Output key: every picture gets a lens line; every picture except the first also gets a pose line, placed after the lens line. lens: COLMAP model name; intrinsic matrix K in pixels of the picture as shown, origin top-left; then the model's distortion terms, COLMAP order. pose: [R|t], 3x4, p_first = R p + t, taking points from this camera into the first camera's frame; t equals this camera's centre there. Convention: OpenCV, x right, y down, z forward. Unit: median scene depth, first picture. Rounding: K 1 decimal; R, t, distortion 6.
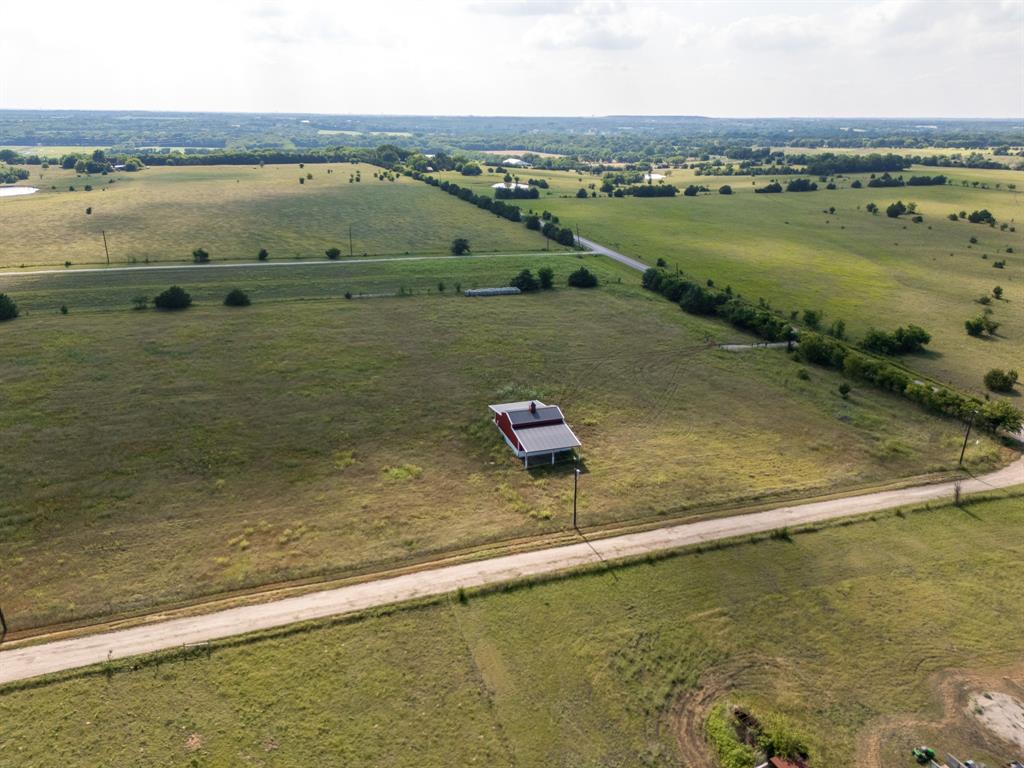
lens RADIAL K [[749.7, 0, 514.3], [0, 749.7, 402.2], [0, 0, 1]] dist [0.090744, -0.099854]
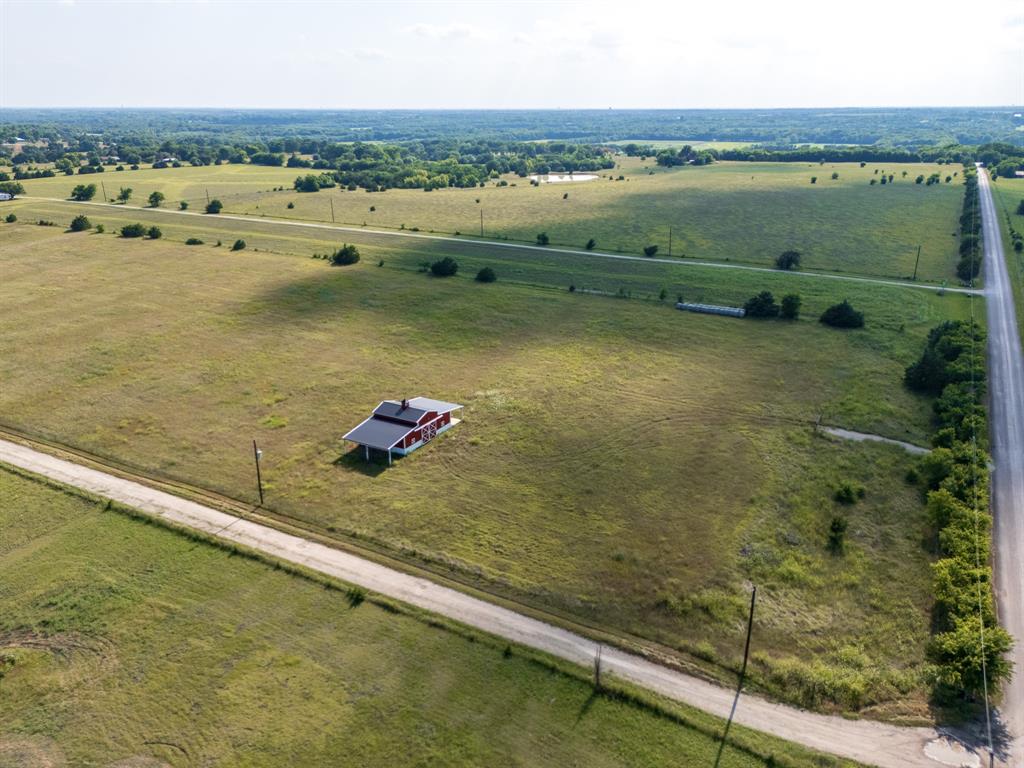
lens RADIAL K [[749.7, 0, 514.3], [0, 749.7, 402.2], [0, 0, 1]] dist [0.090744, -0.099854]
pose [[0.669507, 0.261092, -0.695407, 0.523628], [-0.258216, 0.959610, 0.111688, -0.093189], [0.696480, 0.104789, 0.709883, 0.249536]]
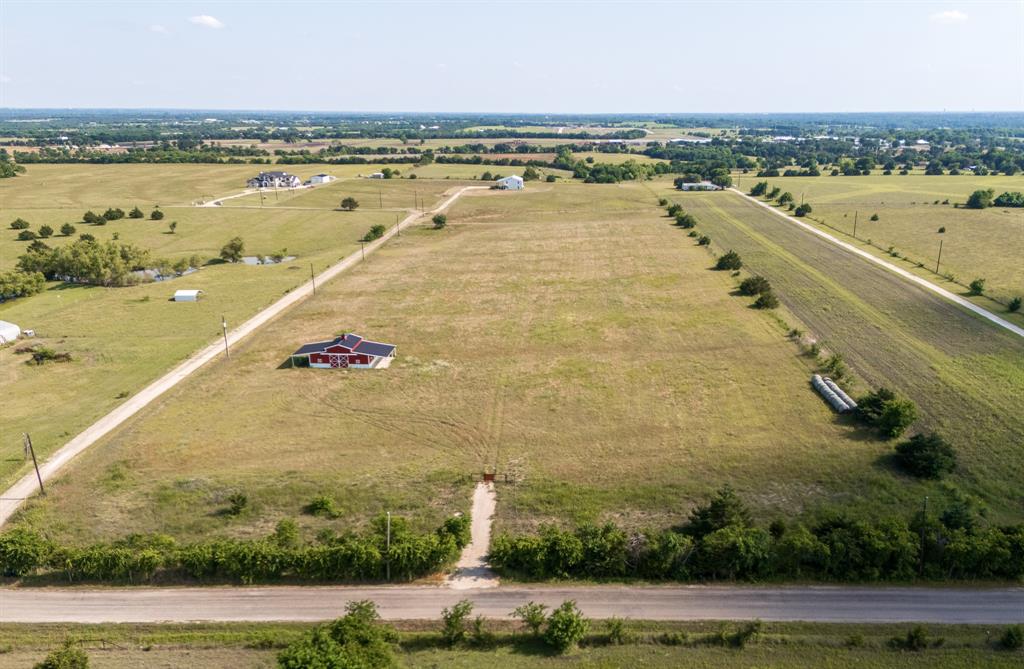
lens RADIAL K [[783.8, 0, 540.8], [0, 783.8, 400.7], [0, 0, 1]] dist [0.097832, -0.114765]
pose [[-0.358256, 0.312807, -0.879662, 0.741901], [-0.336840, 0.835437, 0.434263, -0.398225], [0.870742, 0.451882, -0.193934, 1.039491]]
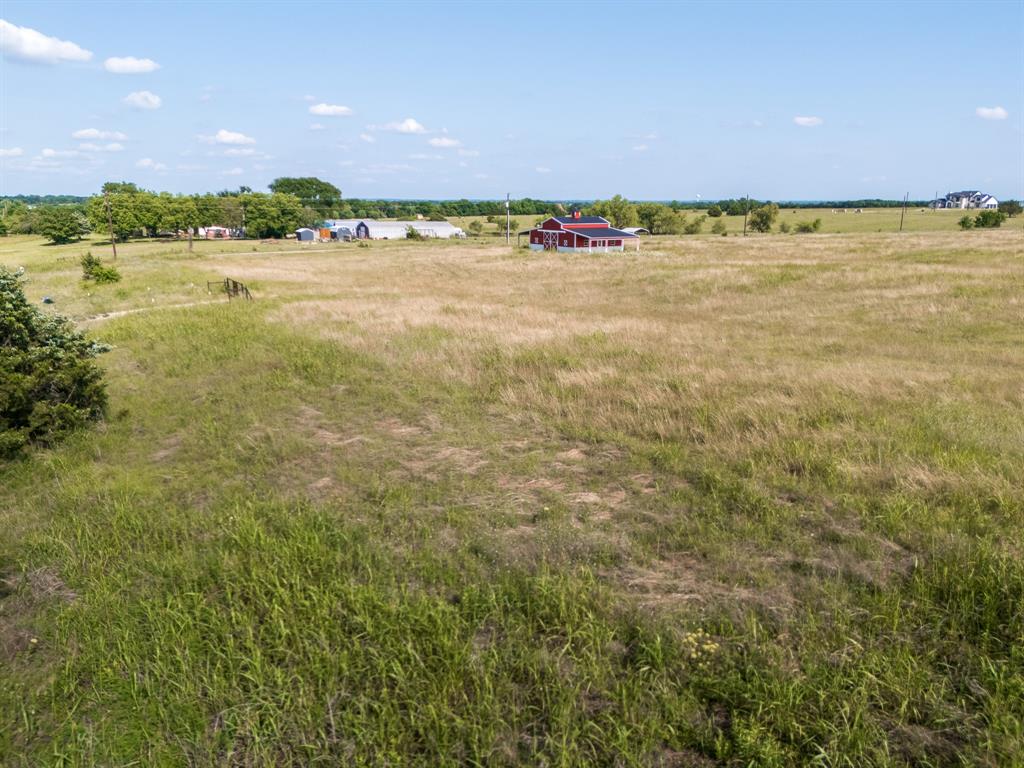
lens RADIAL K [[745.2, 0, 513.0], [0, 745.2, 383.8], [0, 0, 1]] dist [0.093604, -0.105702]
pose [[-0.977124, 0.038870, -0.209090, 0.196899], [-0.086118, 0.826629, 0.556119, -0.215324], [0.194456, 0.561404, -0.804371, 1.194624]]
